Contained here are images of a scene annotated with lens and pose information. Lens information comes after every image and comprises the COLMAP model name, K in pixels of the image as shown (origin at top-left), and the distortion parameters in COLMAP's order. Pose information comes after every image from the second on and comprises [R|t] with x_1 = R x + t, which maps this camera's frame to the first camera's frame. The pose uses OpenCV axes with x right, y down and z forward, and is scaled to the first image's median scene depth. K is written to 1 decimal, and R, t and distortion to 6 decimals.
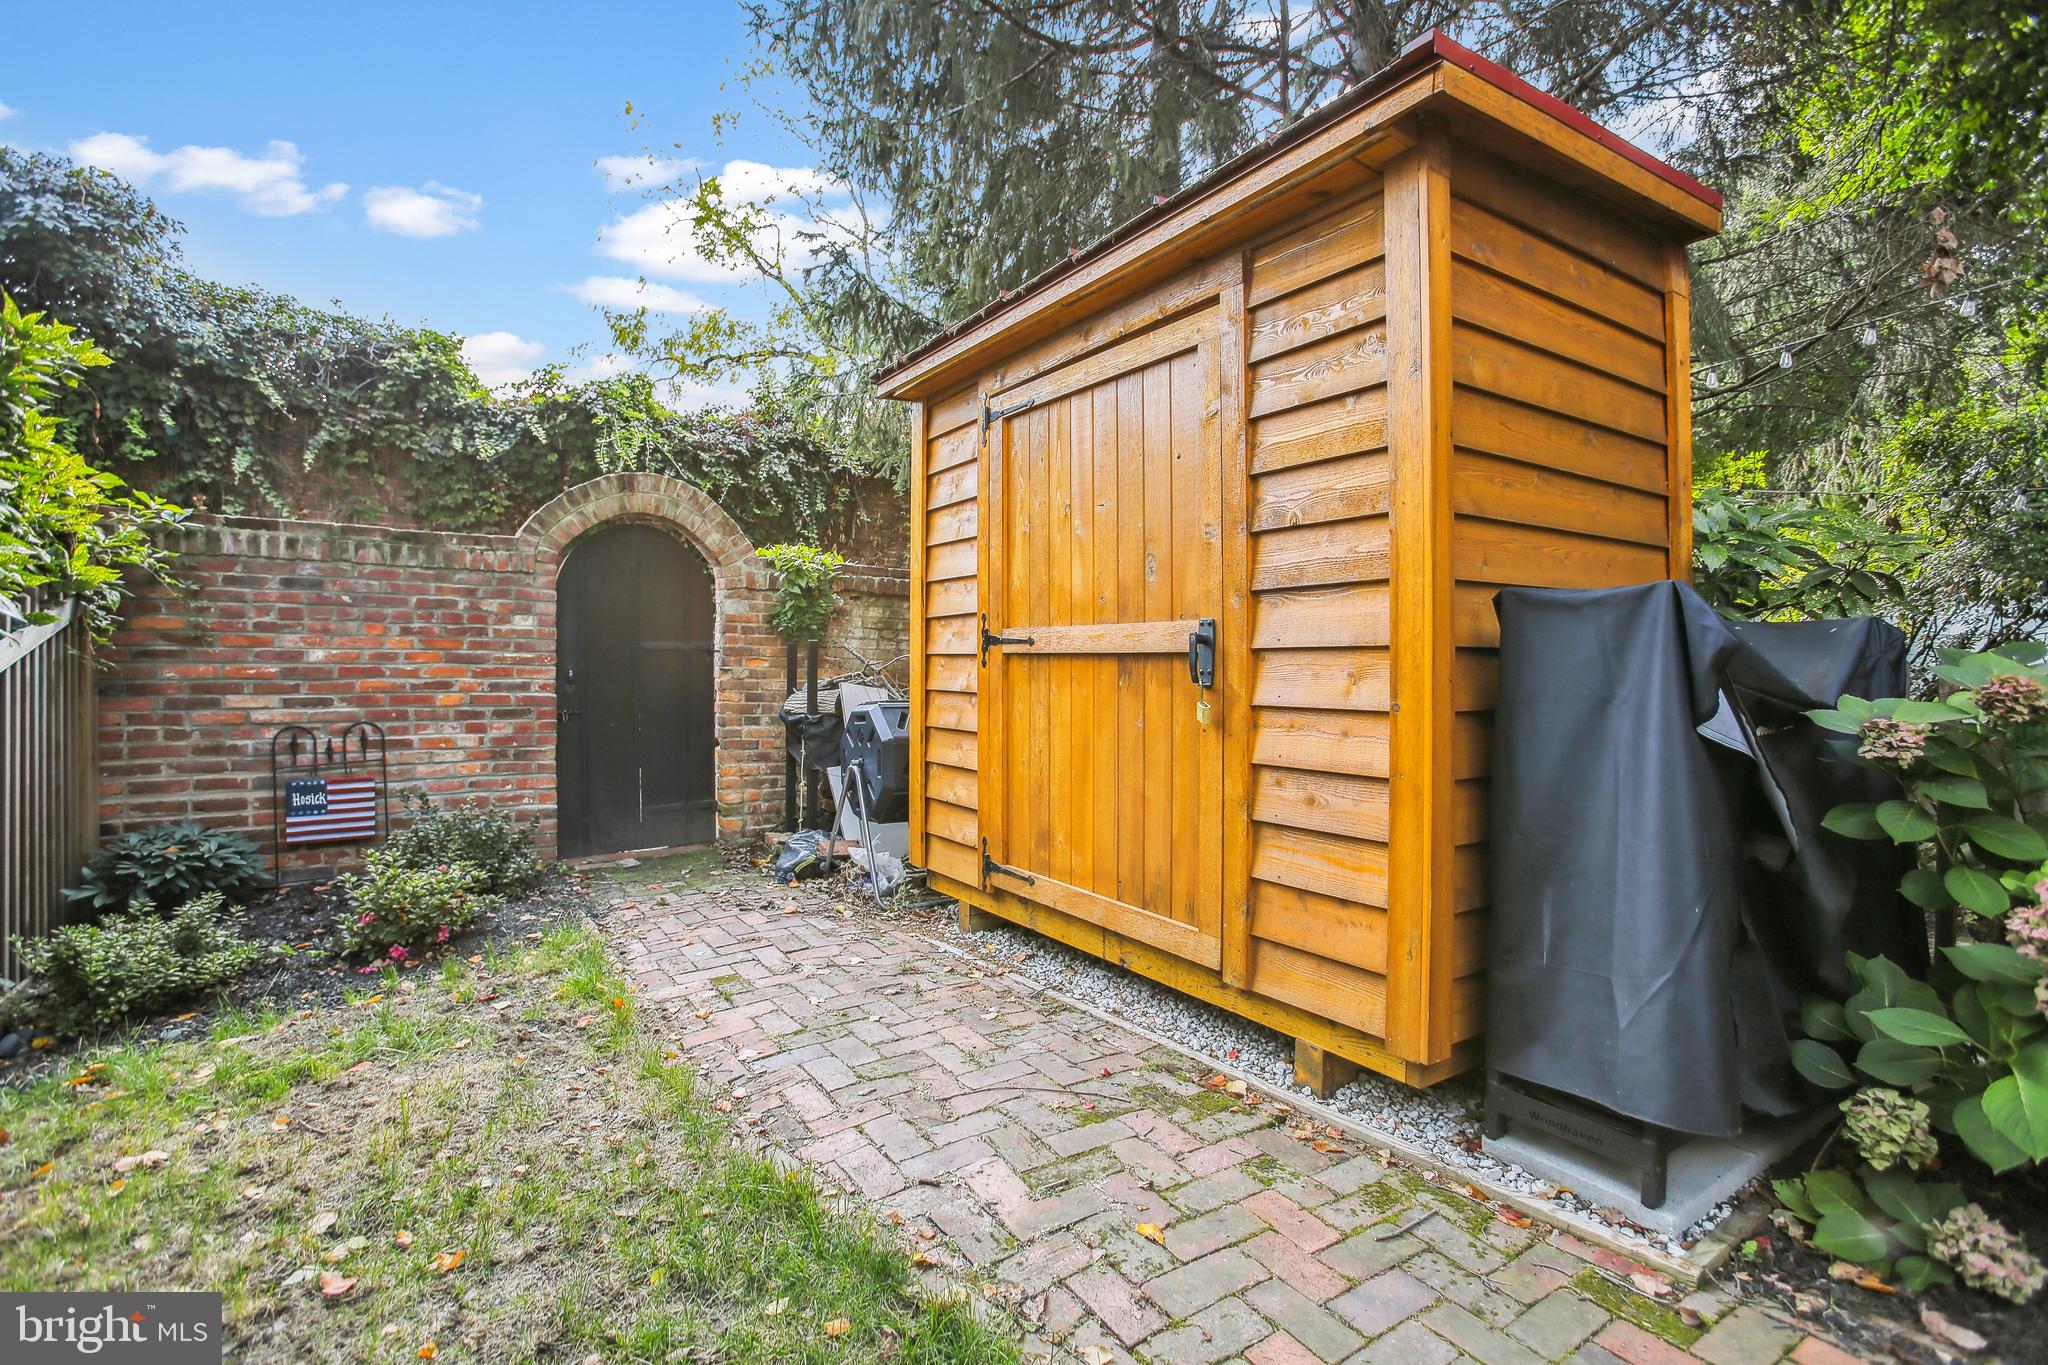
lens RADIAL K [[967.5, 0, 1011.9], [0, 967.5, 652.8], [0, 0, 1]] dist [-0.073228, 0.032885]
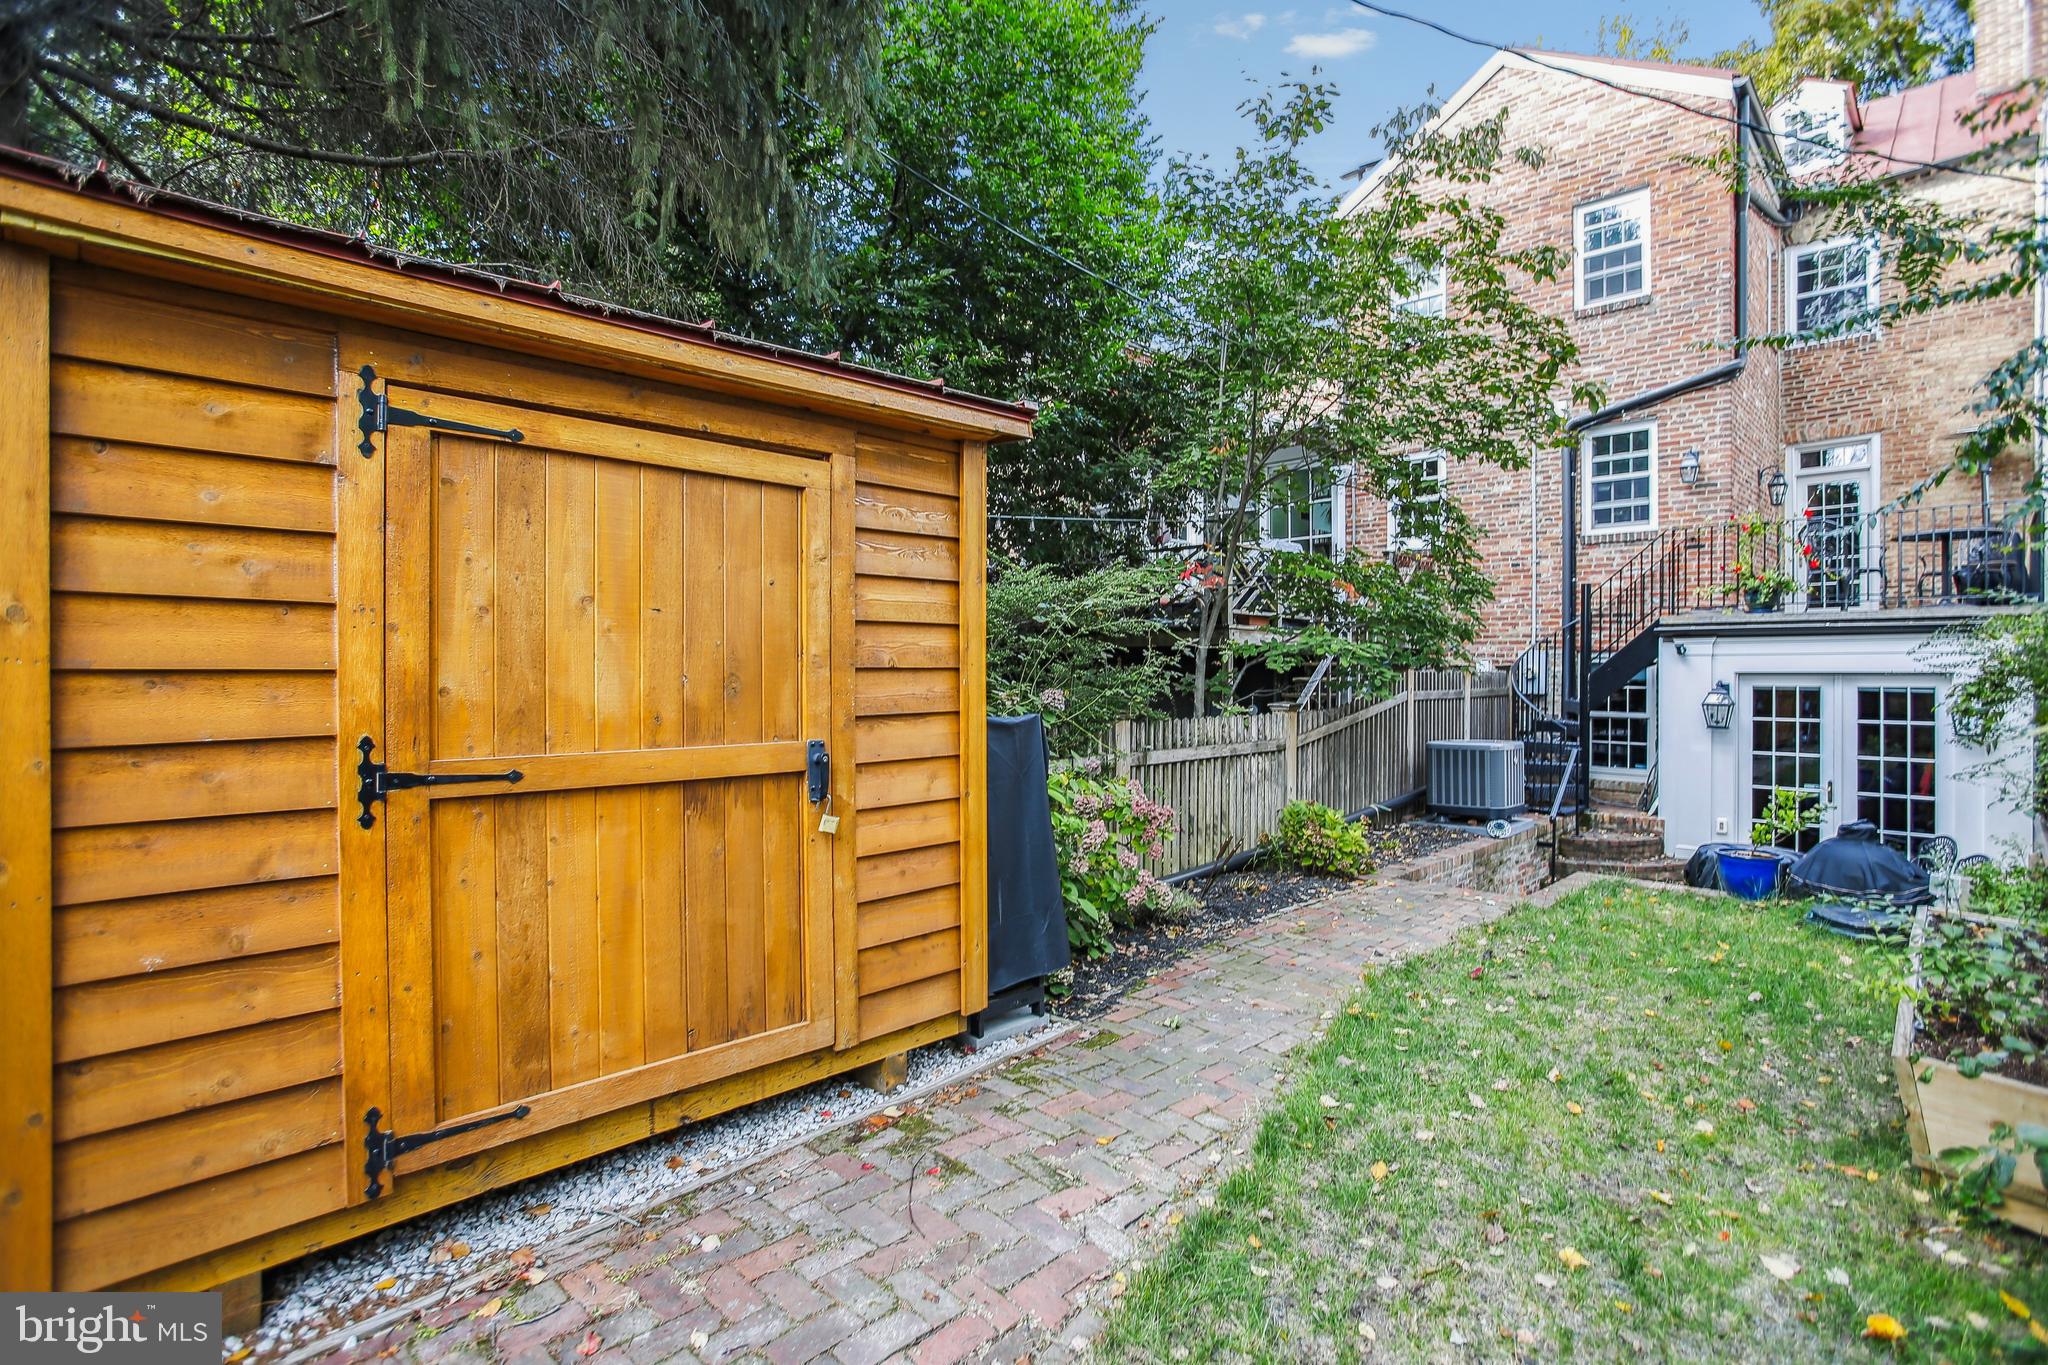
lens RADIAL K [[958.2, 0, 1024.0], [0, 958.2, 682.5], [0, 0, 1]] dist [-0.028749, 0.000021]
pose [[-0.206330, -0.005093, 0.978469, -0.675994], [-0.004555, 0.999981, 0.004245, -0.078142], [-0.978472, -0.003581, -0.206349, 0.717338]]
